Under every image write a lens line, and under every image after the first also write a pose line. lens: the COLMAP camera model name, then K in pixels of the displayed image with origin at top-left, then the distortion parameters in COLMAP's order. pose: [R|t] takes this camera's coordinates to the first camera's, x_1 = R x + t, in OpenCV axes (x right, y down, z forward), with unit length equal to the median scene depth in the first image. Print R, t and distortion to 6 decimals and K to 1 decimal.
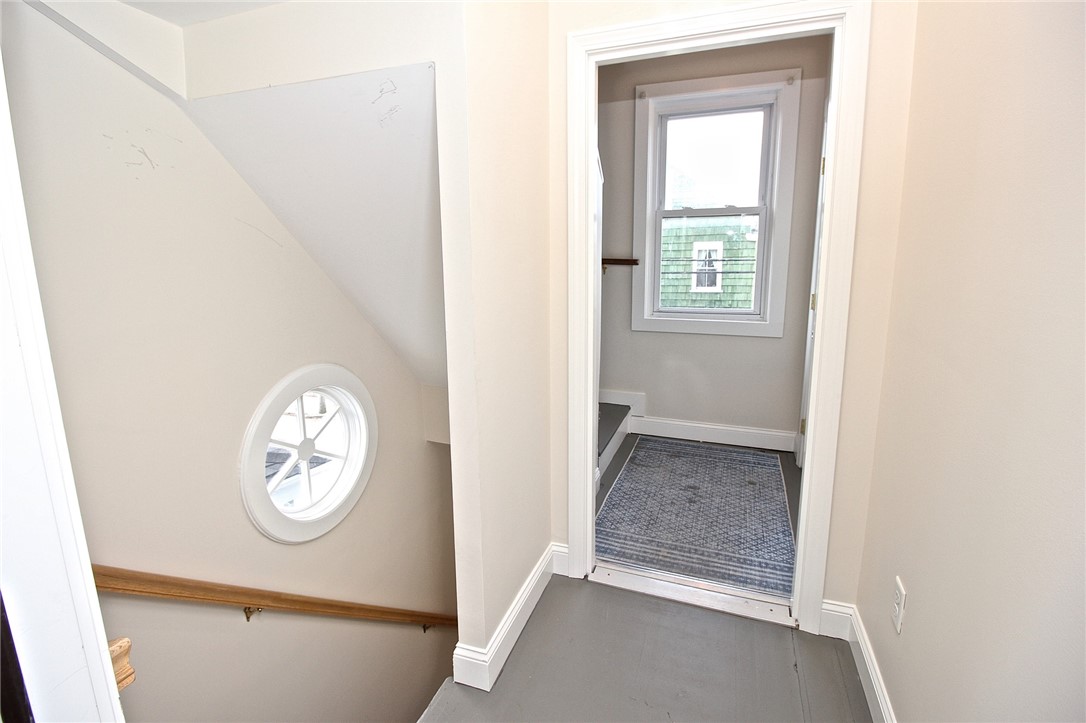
lens RADIAL K [[502.7, 0, 546.5], [0, 502.7, 347.3], [0, 0, 1]] dist [0.000528, -0.013575]
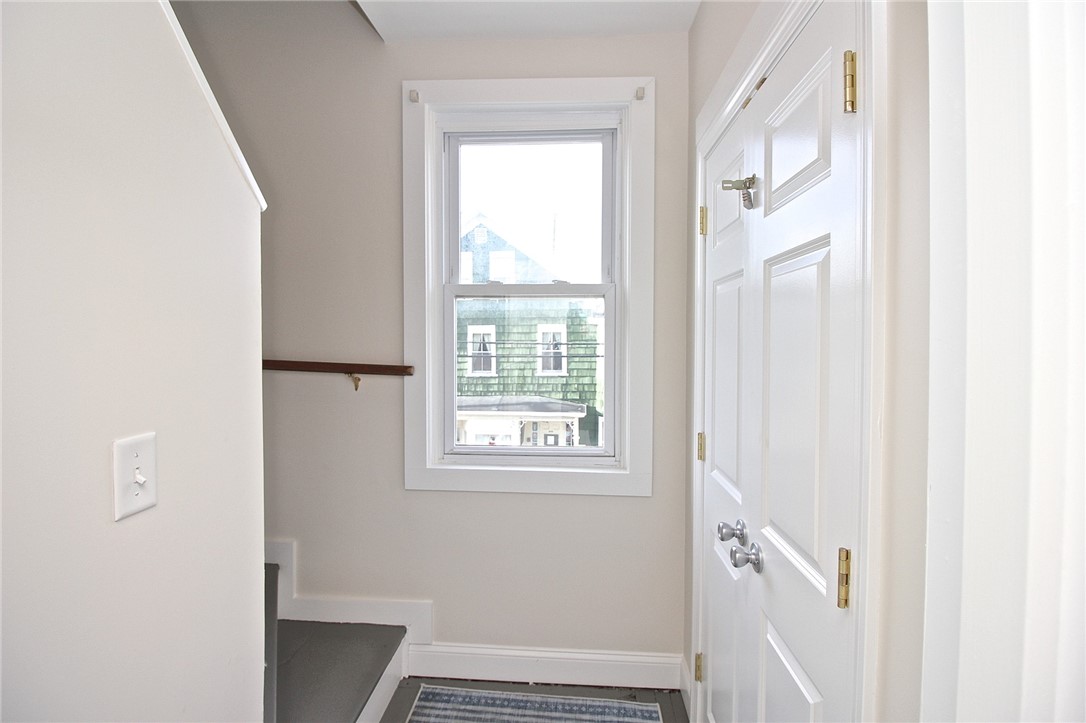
lens RADIAL K [[502.7, 0, 546.5], [0, 502.7, 347.3], [0, 0, 1]] dist [0.000528, -0.013575]
pose [[0.958893, 0.004787, 0.283727, 0.159628], [0.038973, 0.988161, -0.148389, -0.100629], [-0.281078, 0.153347, 0.947354, 0.394342]]
